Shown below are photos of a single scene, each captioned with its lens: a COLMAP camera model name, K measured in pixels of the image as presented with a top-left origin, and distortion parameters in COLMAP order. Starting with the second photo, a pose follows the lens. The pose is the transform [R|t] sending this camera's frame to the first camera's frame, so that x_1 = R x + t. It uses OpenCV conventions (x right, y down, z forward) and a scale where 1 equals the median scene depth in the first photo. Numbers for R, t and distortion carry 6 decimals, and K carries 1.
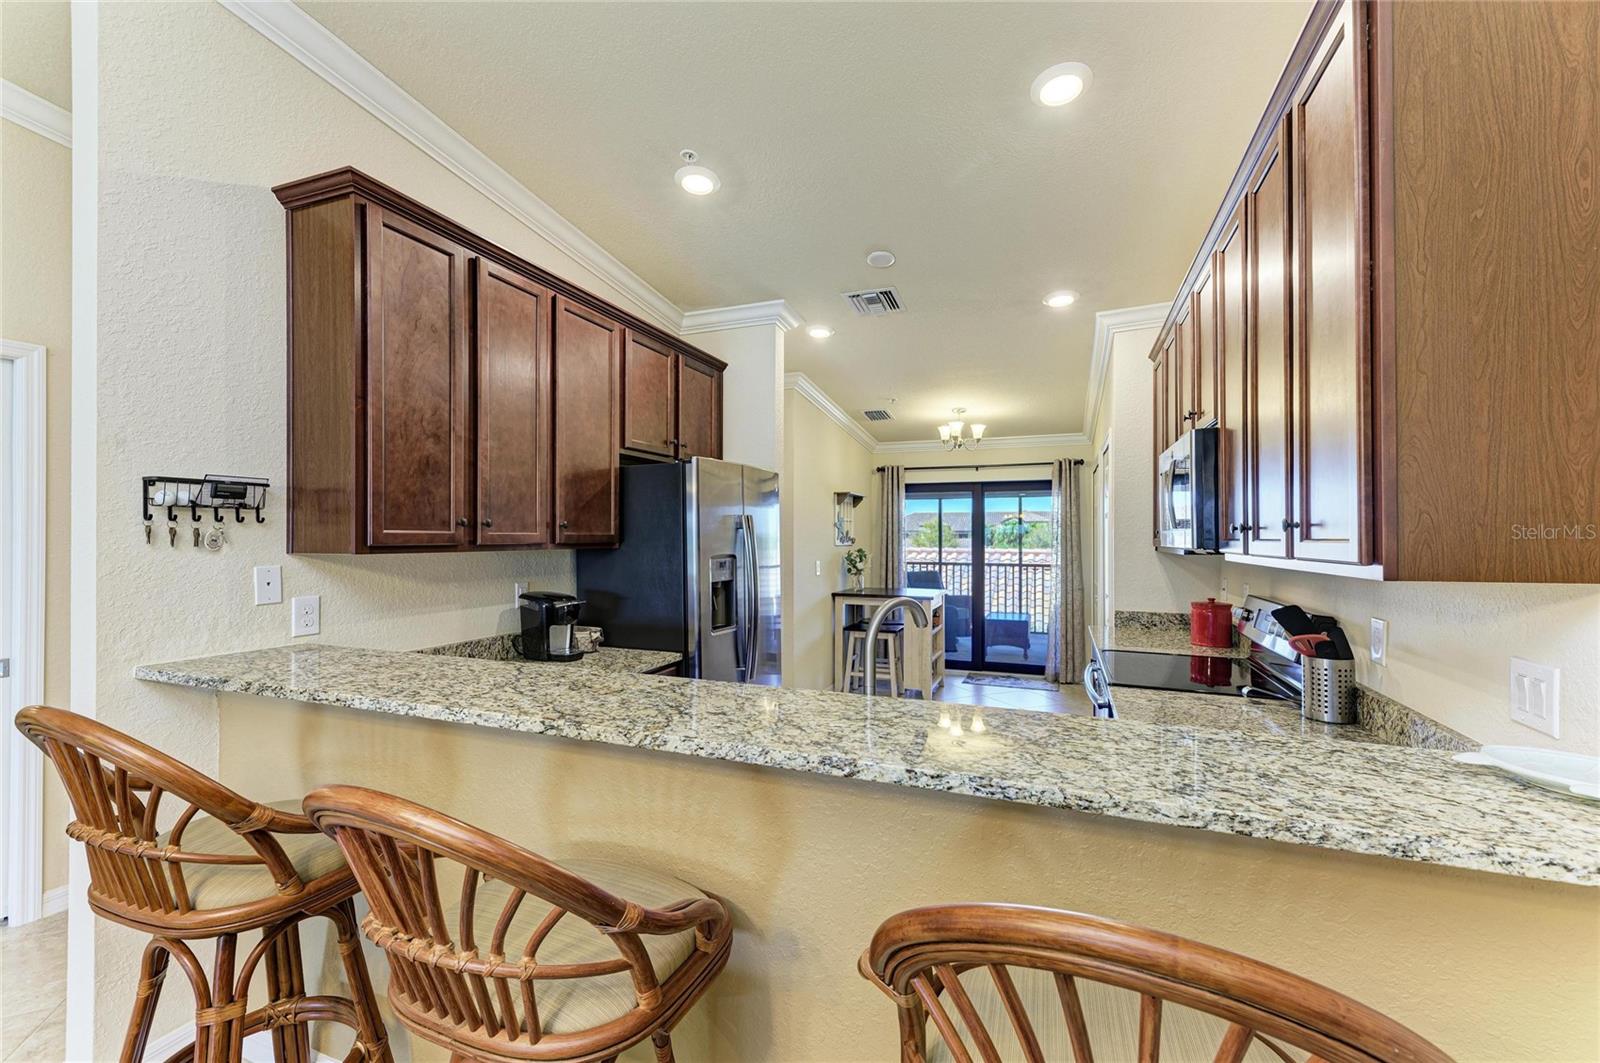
lens RADIAL K [[668.2, 0, 805.5], [0, 668.2, 535.8], [0, 0, 1]] dist [0.028117, -0.011117]
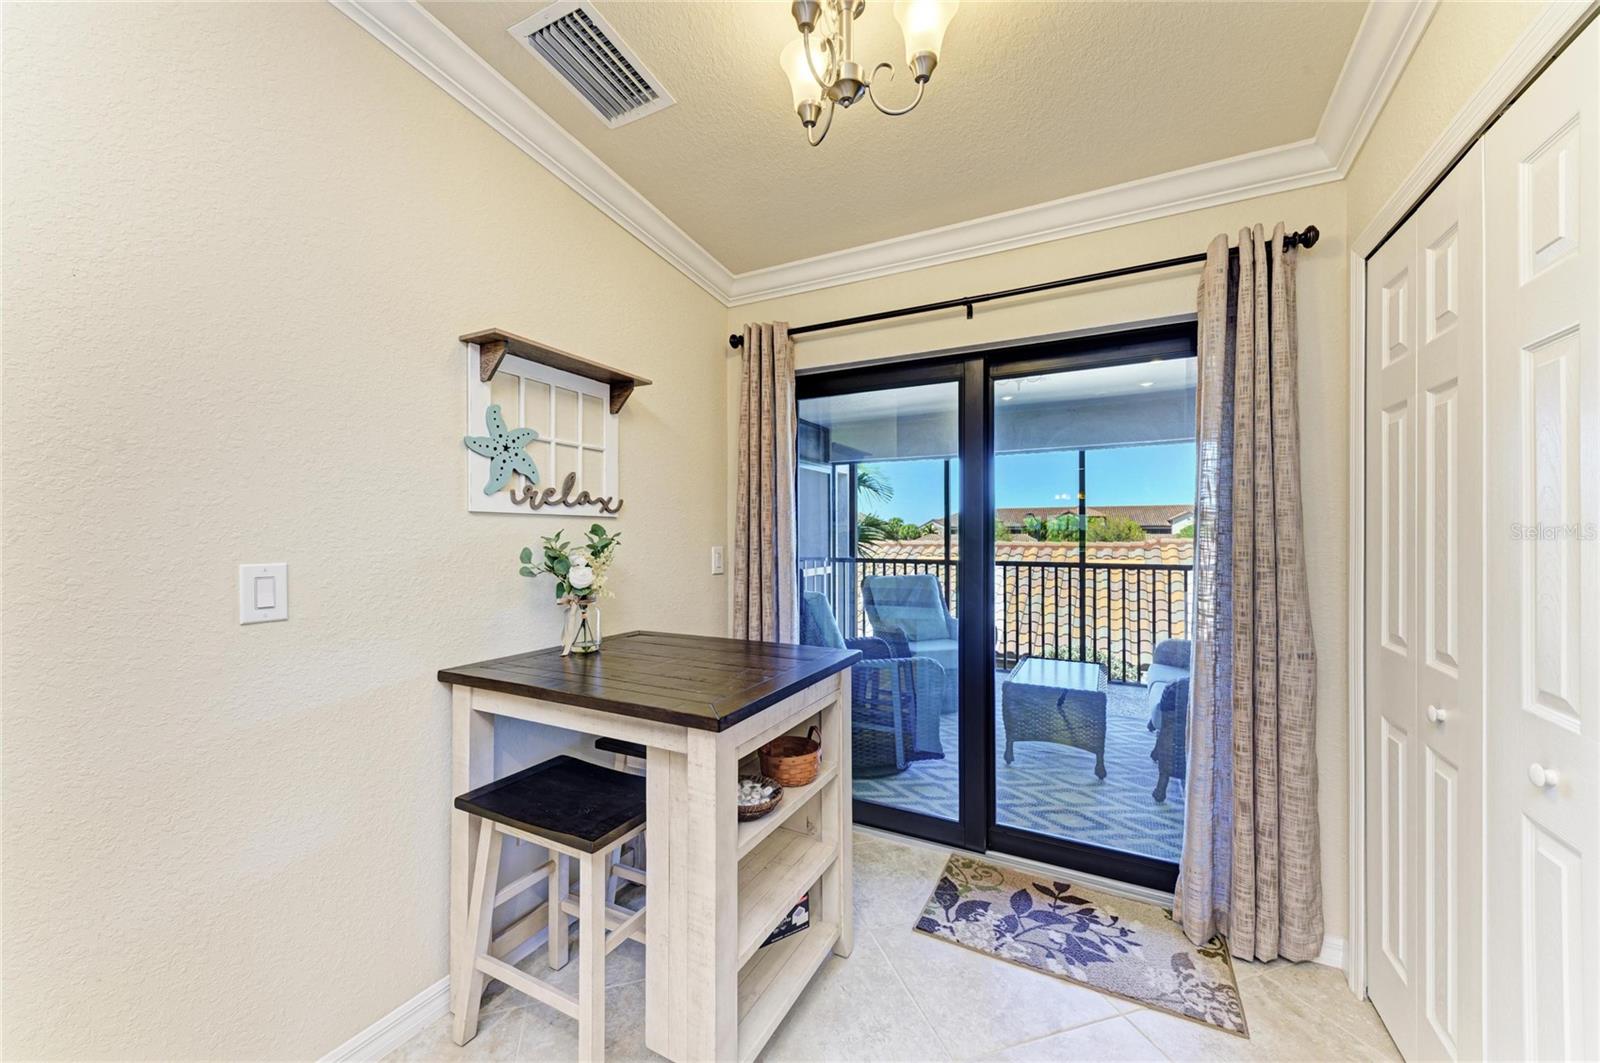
lens RADIAL K [[600.2, 0, 799.5], [0, 600.2, 537.4], [0, 0, 1]] dist [0.011240, -0.000128]
pose [[0.992988, -0.001900, -0.118199, 0.200439], [0.002669, 0.999976, 0.006346, 0.021751], [0.118185, -0.006617, 0.992970, 0.655980]]
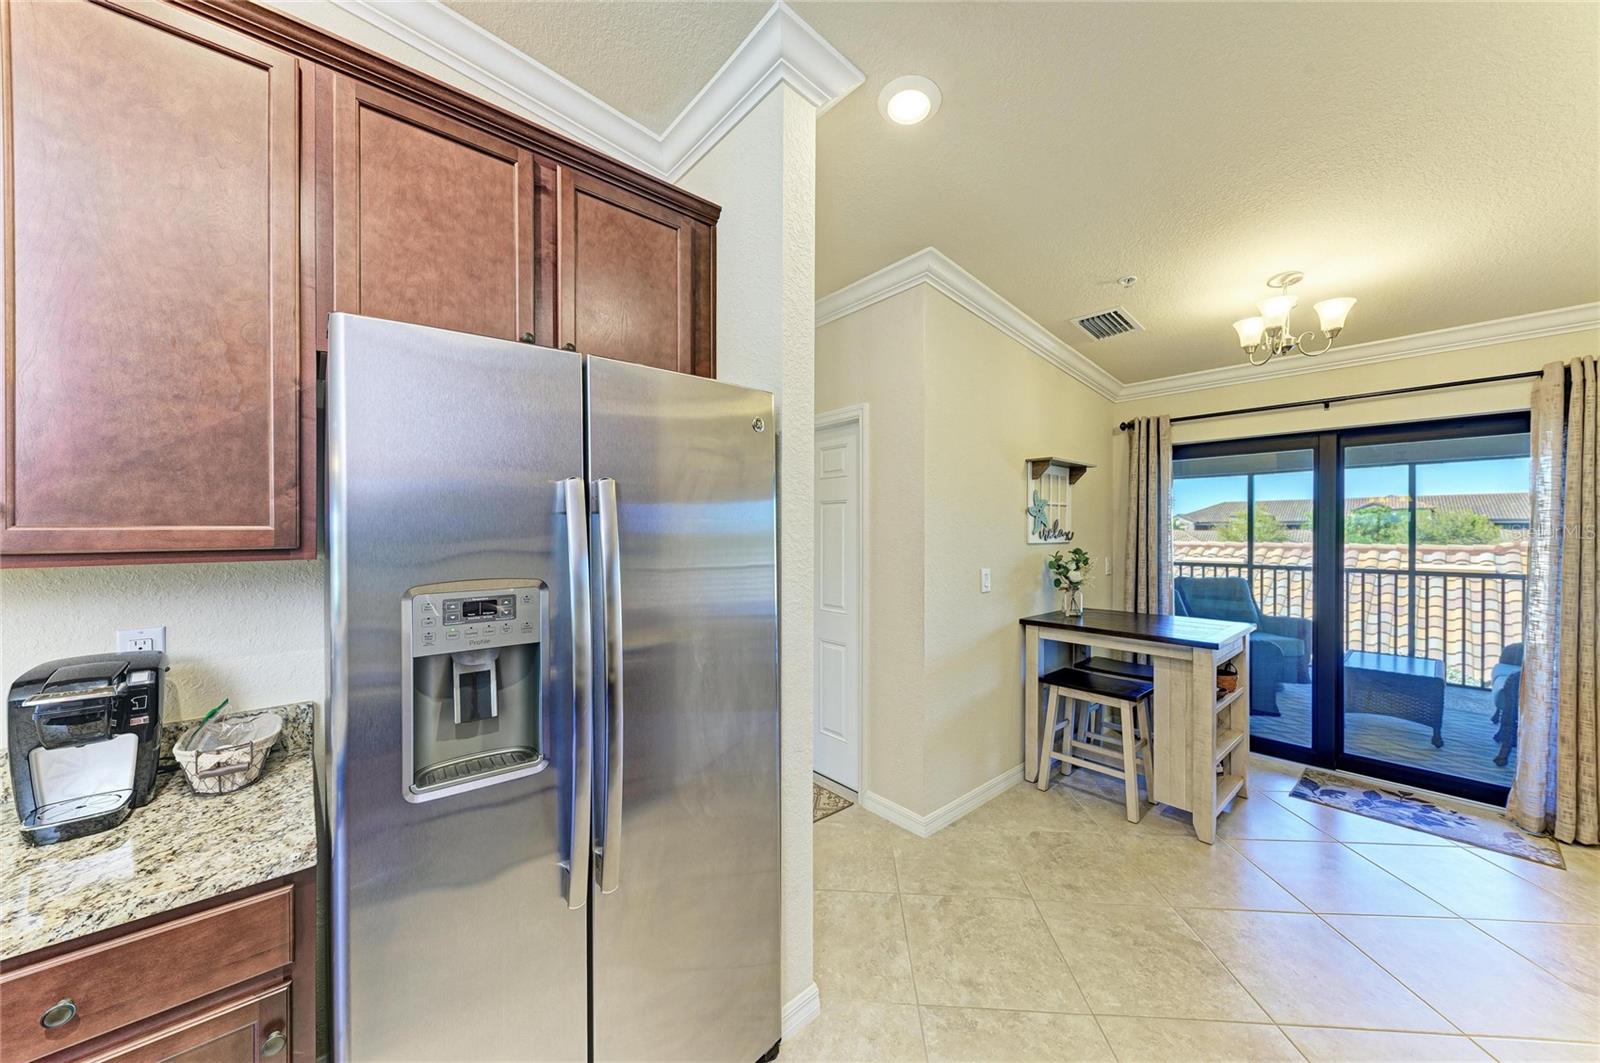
lens RADIAL K [[560.6, 0, 797.3], [0, 560.6, 535.0], [0, 0, 1]] dist [0.018334, -0.005654]
pose [[0.883174, 0.002642, -0.469037, 0.089480], [0.003194, 0.999927, 0.011646, -0.000552], [0.469034, -0.011783, 0.883102, 0.378368]]
